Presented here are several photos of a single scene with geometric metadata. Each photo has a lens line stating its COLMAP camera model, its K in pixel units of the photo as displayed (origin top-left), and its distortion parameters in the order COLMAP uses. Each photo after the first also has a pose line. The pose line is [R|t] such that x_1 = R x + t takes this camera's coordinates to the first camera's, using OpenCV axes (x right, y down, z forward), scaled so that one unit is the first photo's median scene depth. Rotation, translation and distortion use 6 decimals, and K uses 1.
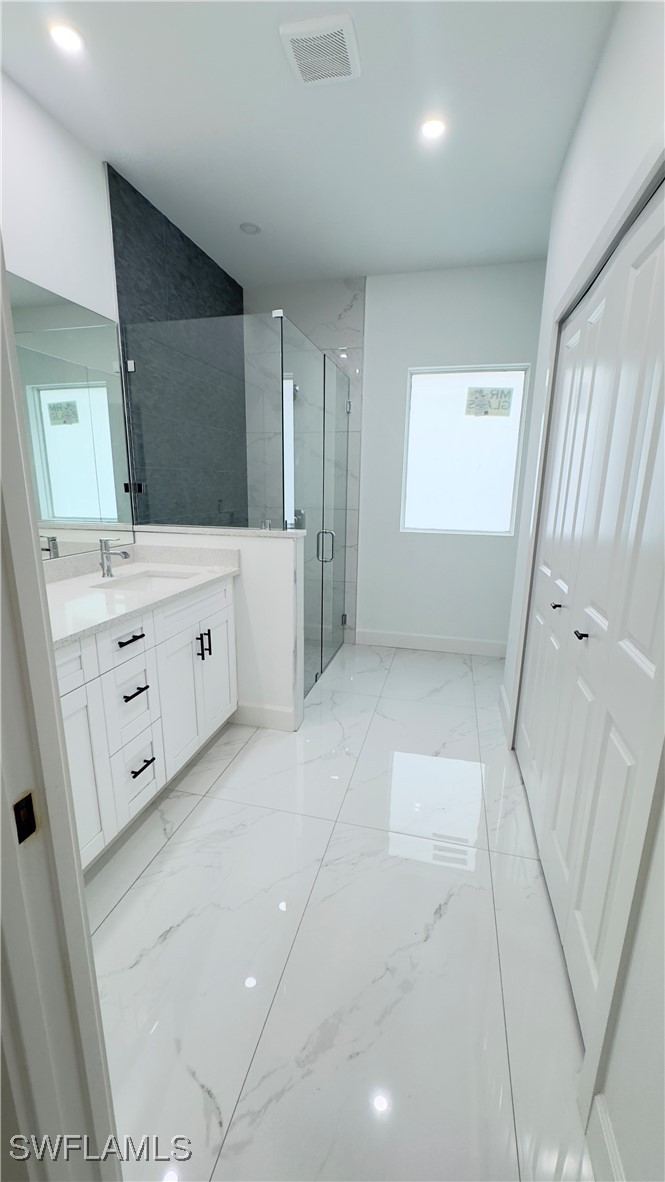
lens RADIAL K [[473.8, 0, 335.3], [0, 473.8, 592.1], [0, 0, 1]] dist [-0.003124, 0.000883]
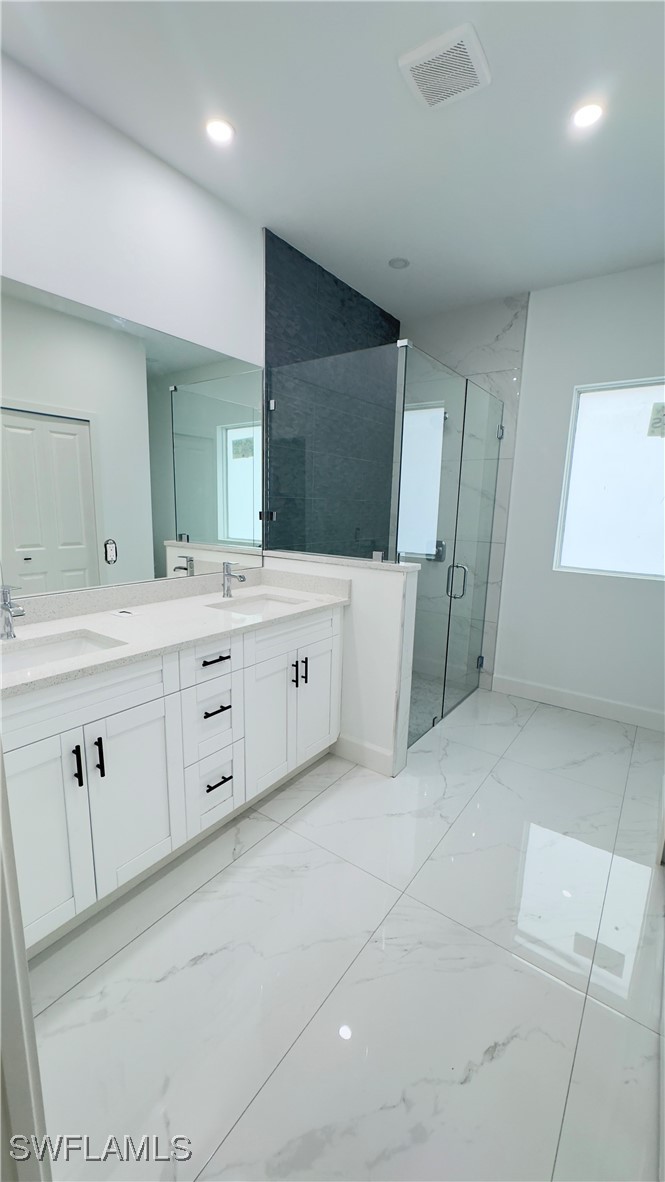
lens RADIAL K [[473.8, 0, 333.6], [0, 473.8, 591.4], [0, 0, 1]] dist [-0.003124, 0.000883]
pose [[0.928048, 0.078973, -0.363991, 0.118294], [-0.098560, 0.994497, -0.035522, -0.025572], [0.359183, 0.068841, 0.930725, 0.063462]]
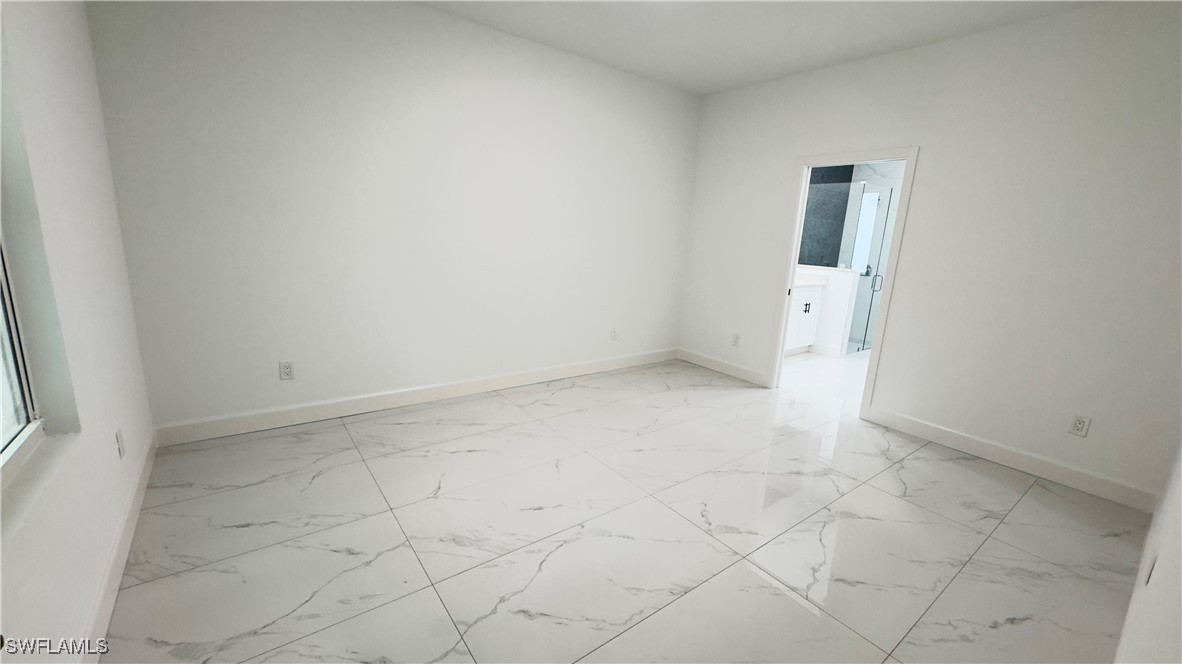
lens RADIAL K [[473.8, 0, 590.3], [0, 473.8, 329.5], [0, 0, 1]] dist [-0.003124, 0.000883]
pose [[0.777702, 0.158575, -0.608304, 0.336742], [-0.186319, 0.982327, 0.017871, 0.335141], [0.600387, 0.099441, 0.793503, -1.487687]]
